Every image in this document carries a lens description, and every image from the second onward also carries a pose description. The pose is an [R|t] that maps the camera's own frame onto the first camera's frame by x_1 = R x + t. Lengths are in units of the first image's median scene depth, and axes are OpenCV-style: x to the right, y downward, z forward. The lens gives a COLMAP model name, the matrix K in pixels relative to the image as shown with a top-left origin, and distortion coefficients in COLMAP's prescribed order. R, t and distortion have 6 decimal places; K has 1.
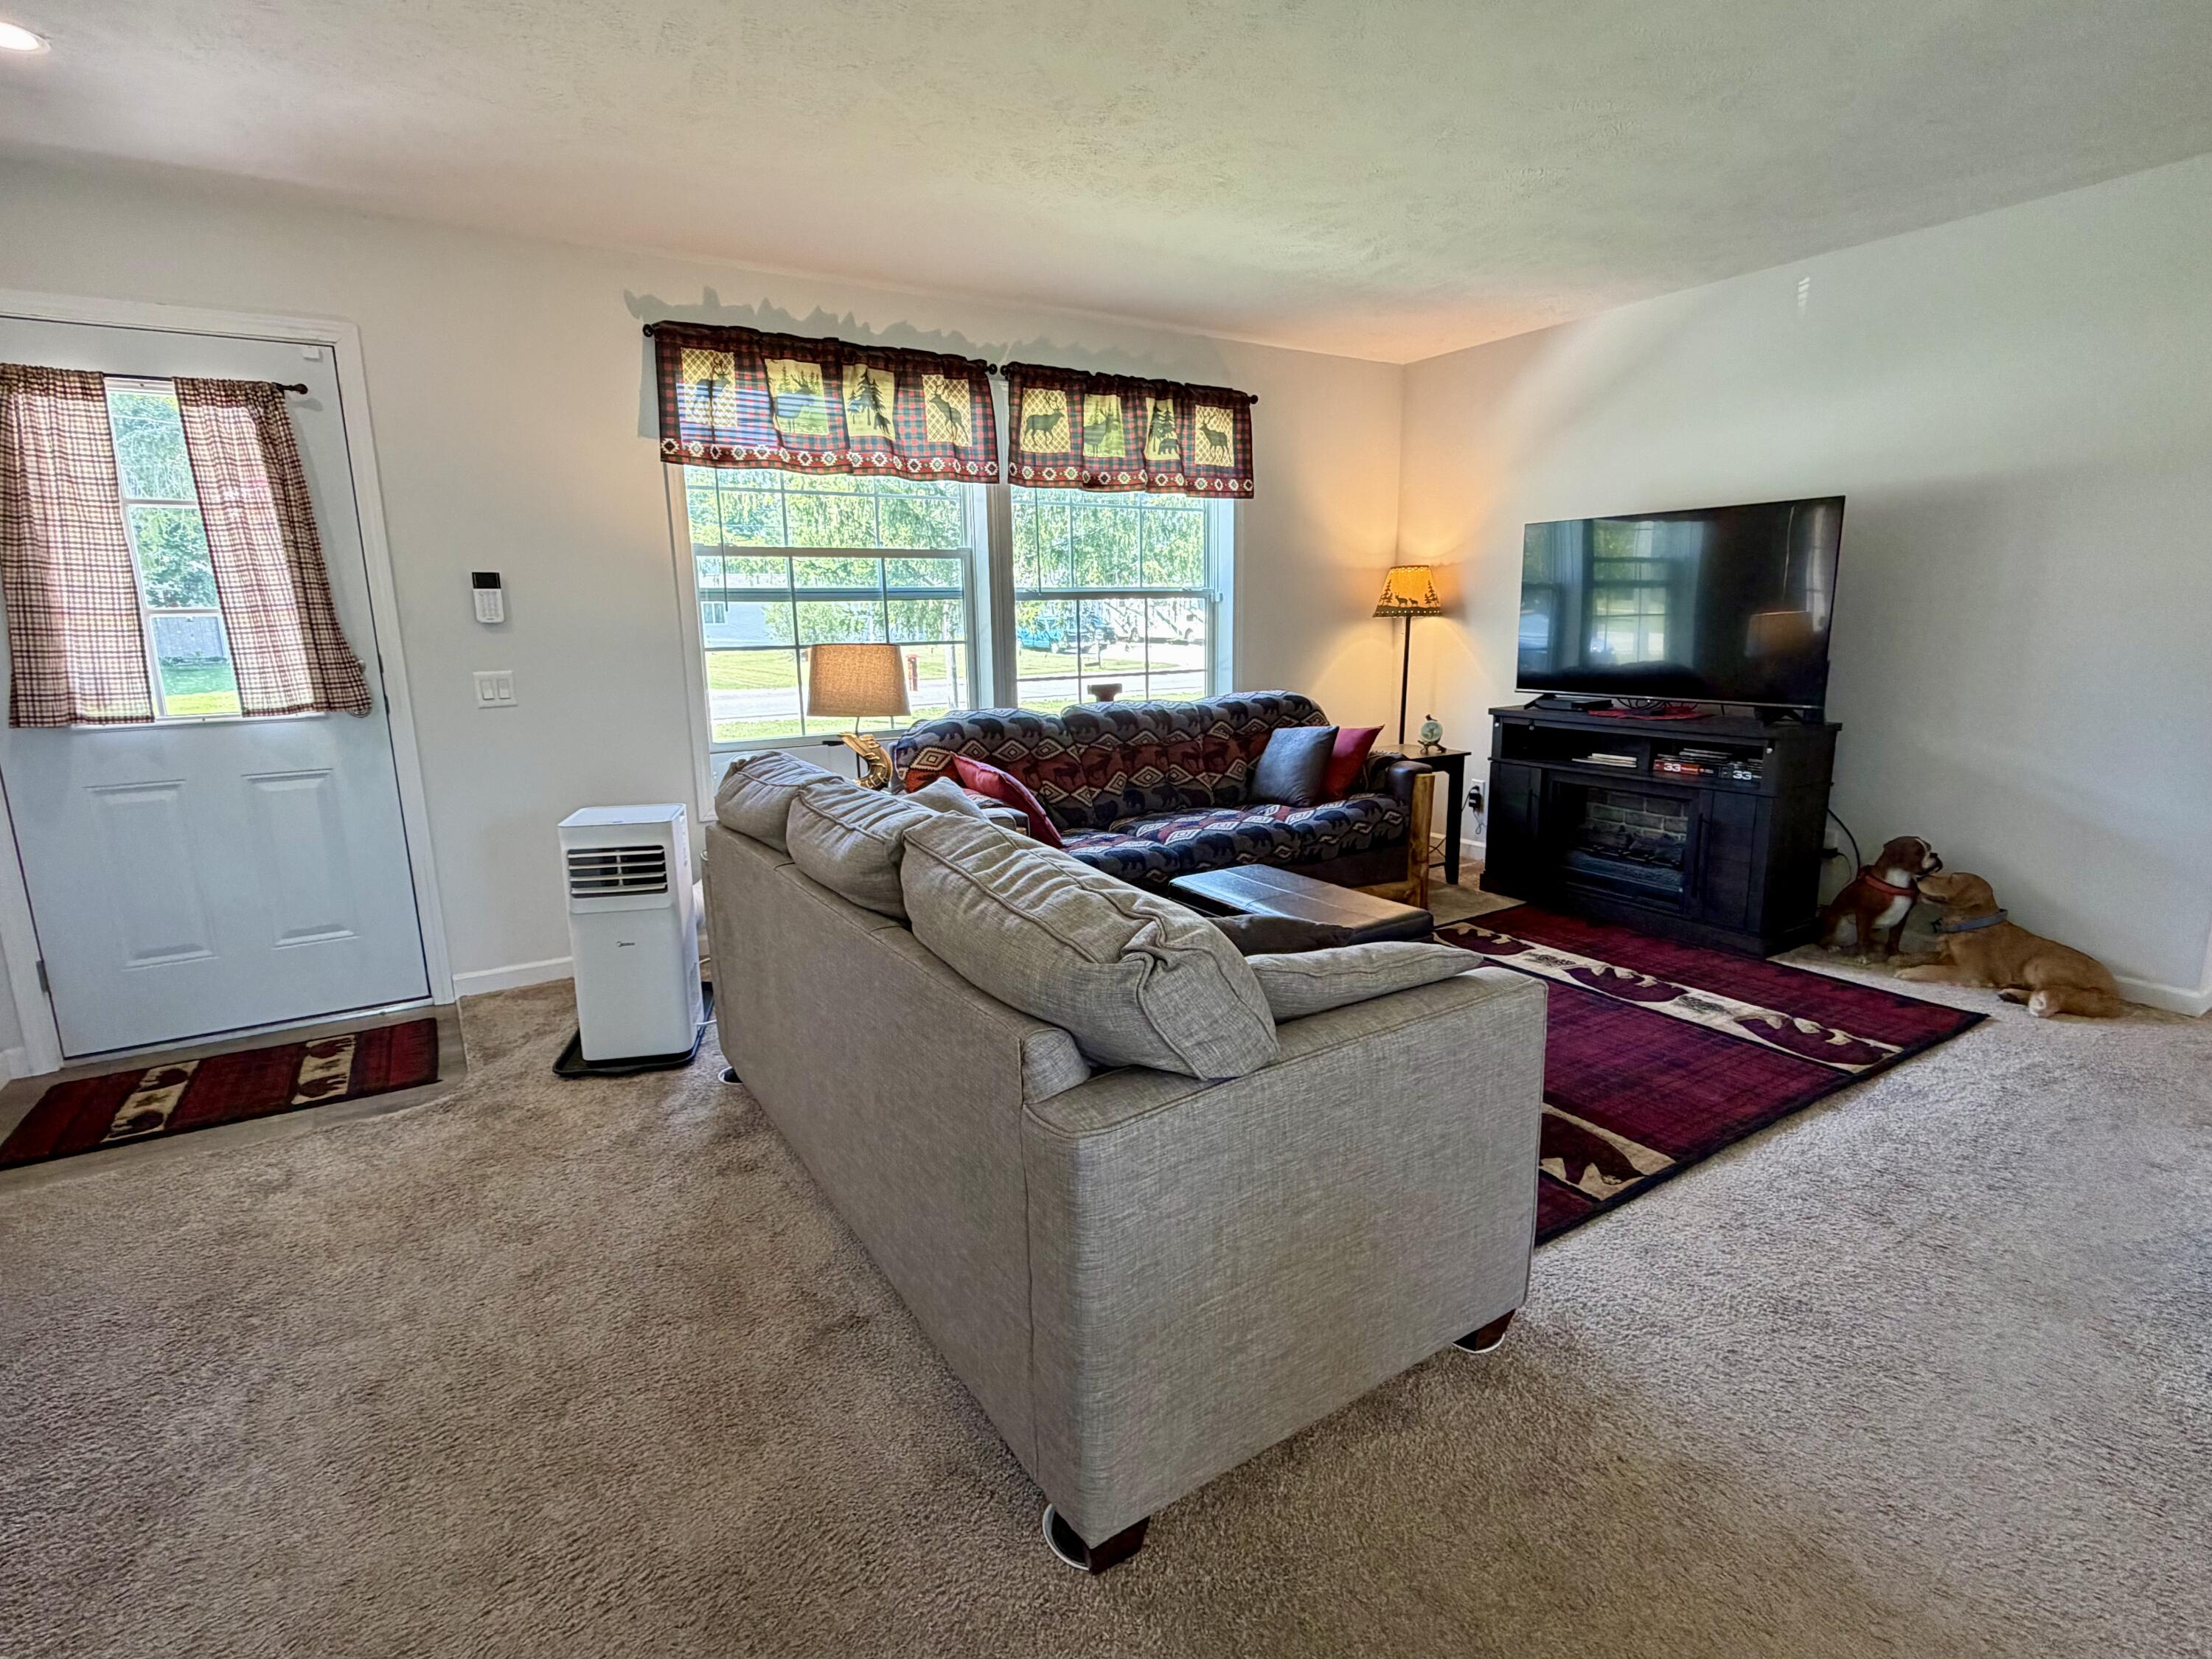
lens RADIAL K [[1082.3, 0, 1103.8], [0, 1082.3, 831.1], [0, 0, 1]] dist [0.000764, -0.001111]
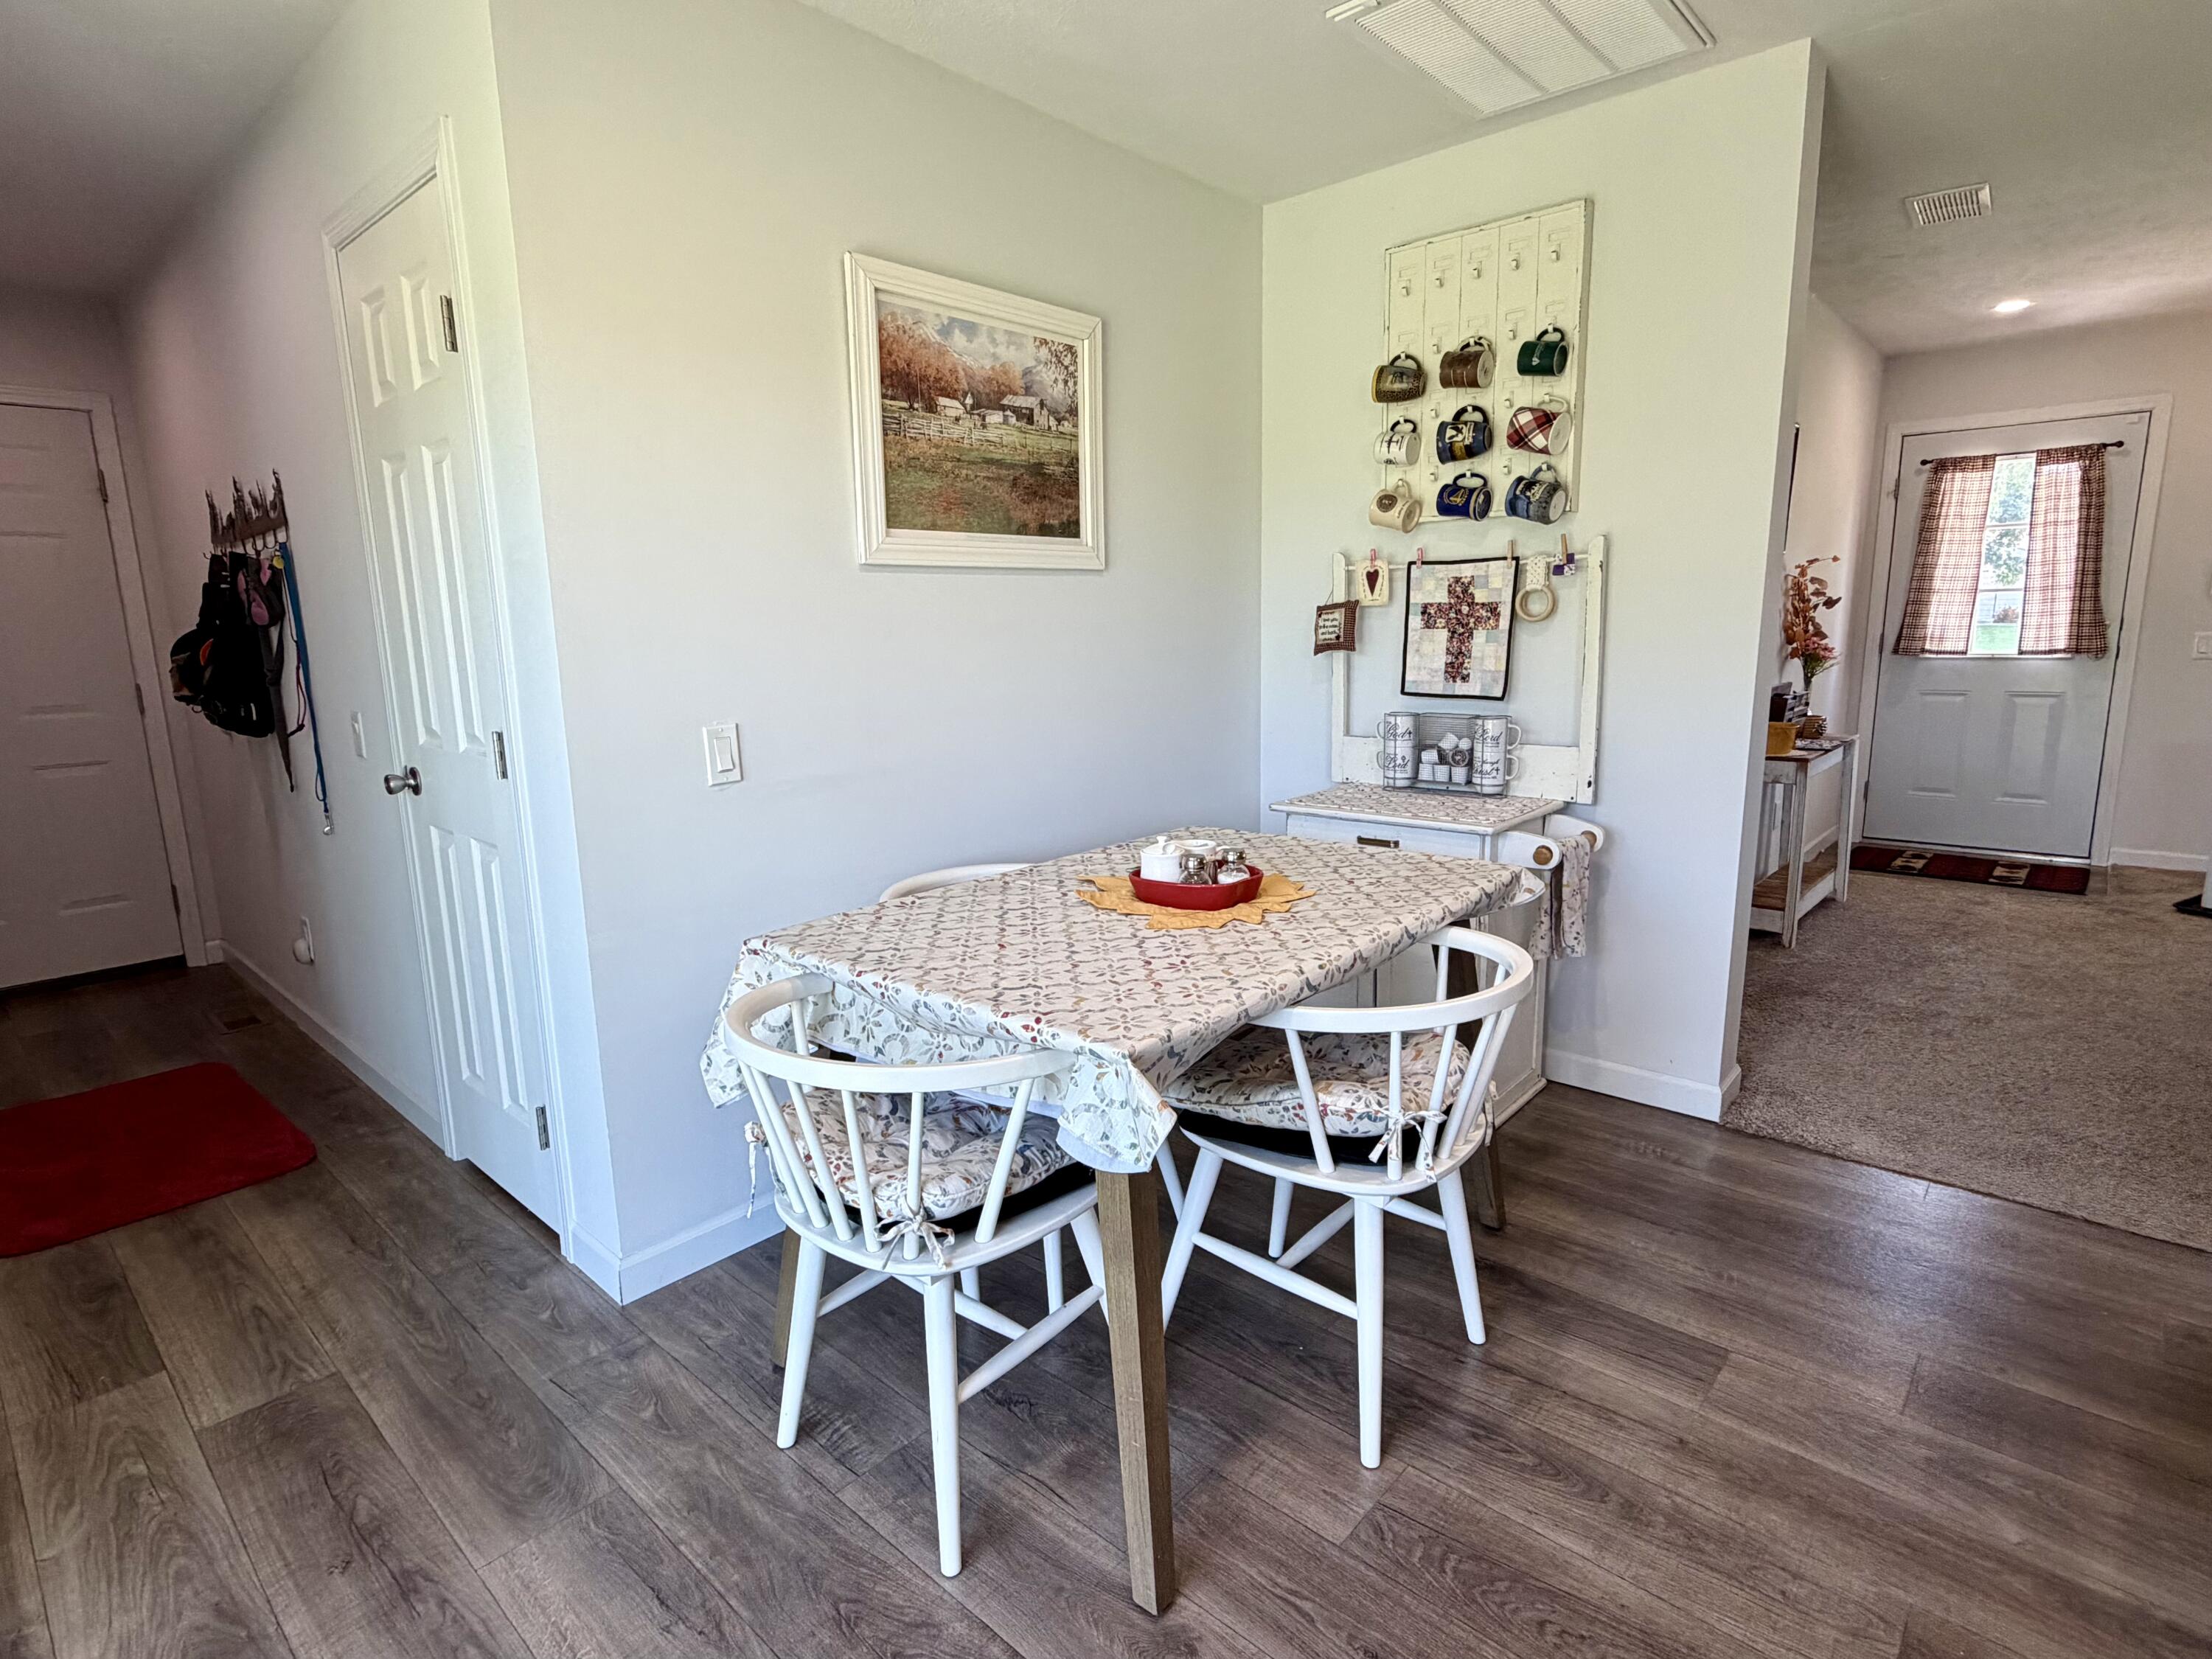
lens RADIAL K [[1127.9, 0, 1098.9], [0, 1127.9, 831.1], [0, 0, 1]] dist [-0.003098, -0.000449]
pose [[0.269754, 0.190777, -0.943842, 0.400426], [-0.170262, 0.974183, 0.148249, 0.114643], [0.947757, 0.120710, 0.295272, -0.650389]]
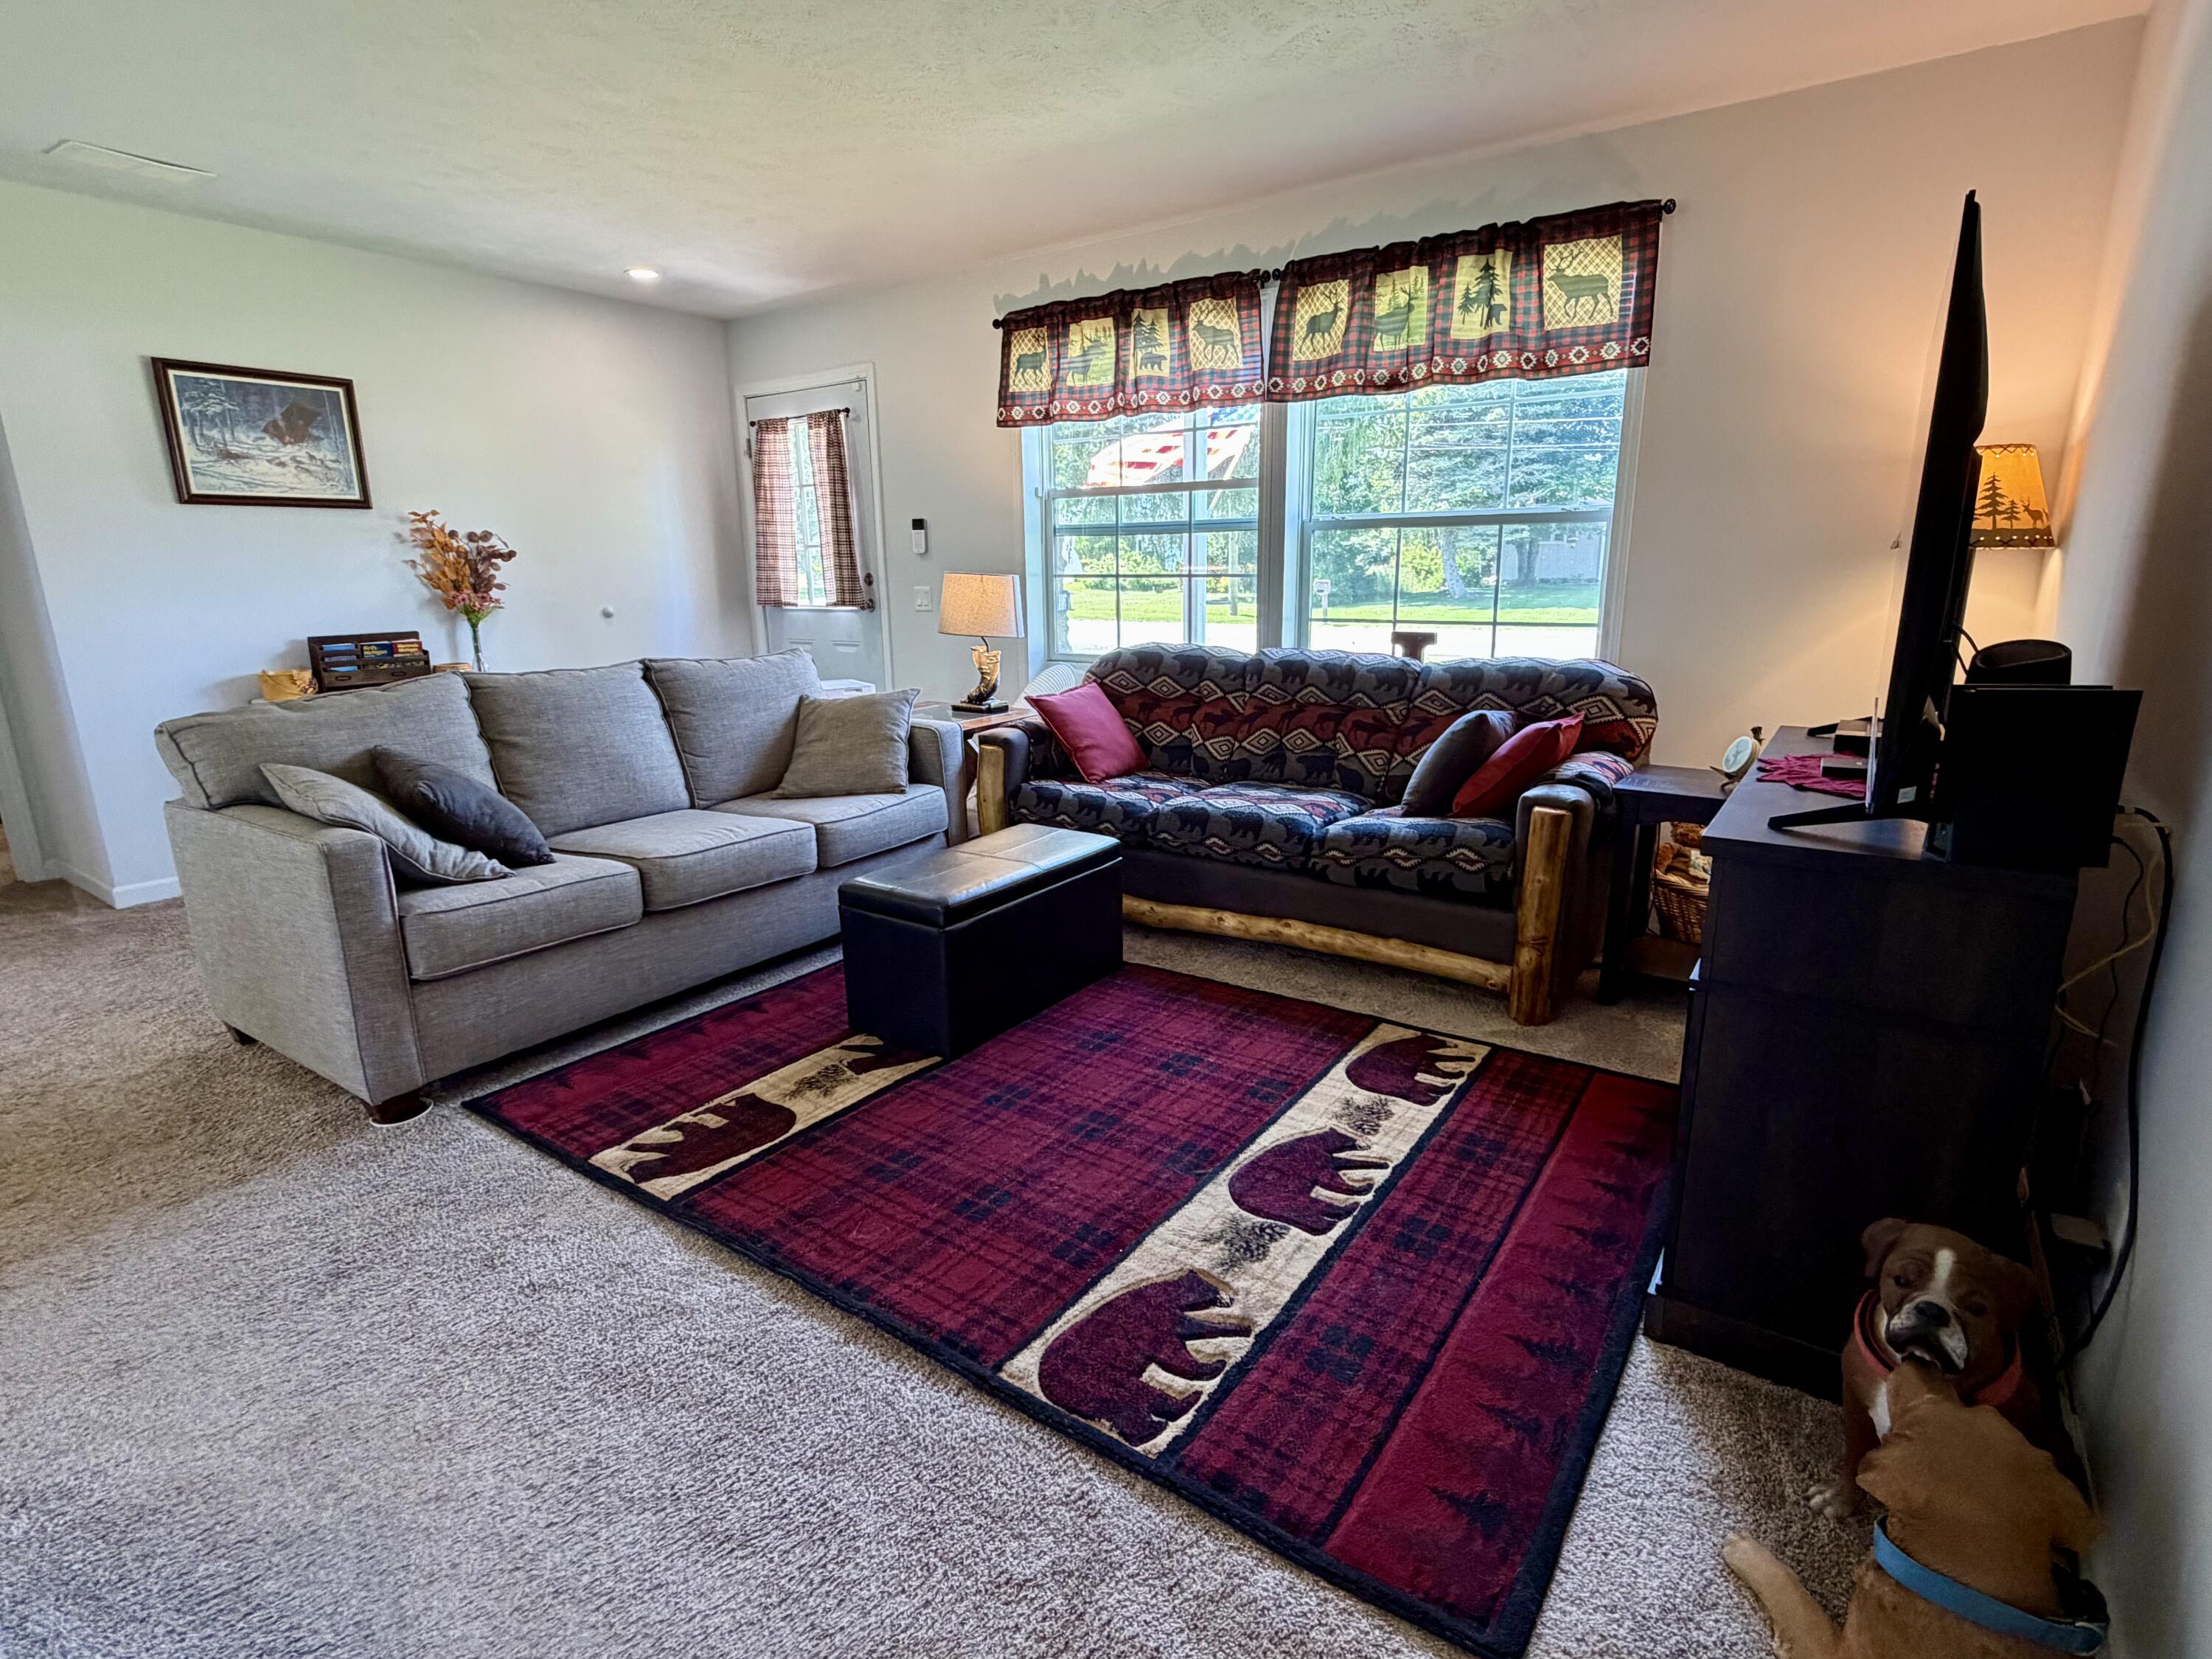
lens RADIAL K [[1082.3, 0, 1101.6], [0, 1082.3, 829.6], [0, 0, 1]] dist [0.000764, -0.001111]
pose [[0.392848, 0.235300, -0.888991, 0.866764], [-0.171895, 0.968461, 0.180373, -0.126568], [0.903395, 0.081954, 0.420905, 0.587994]]
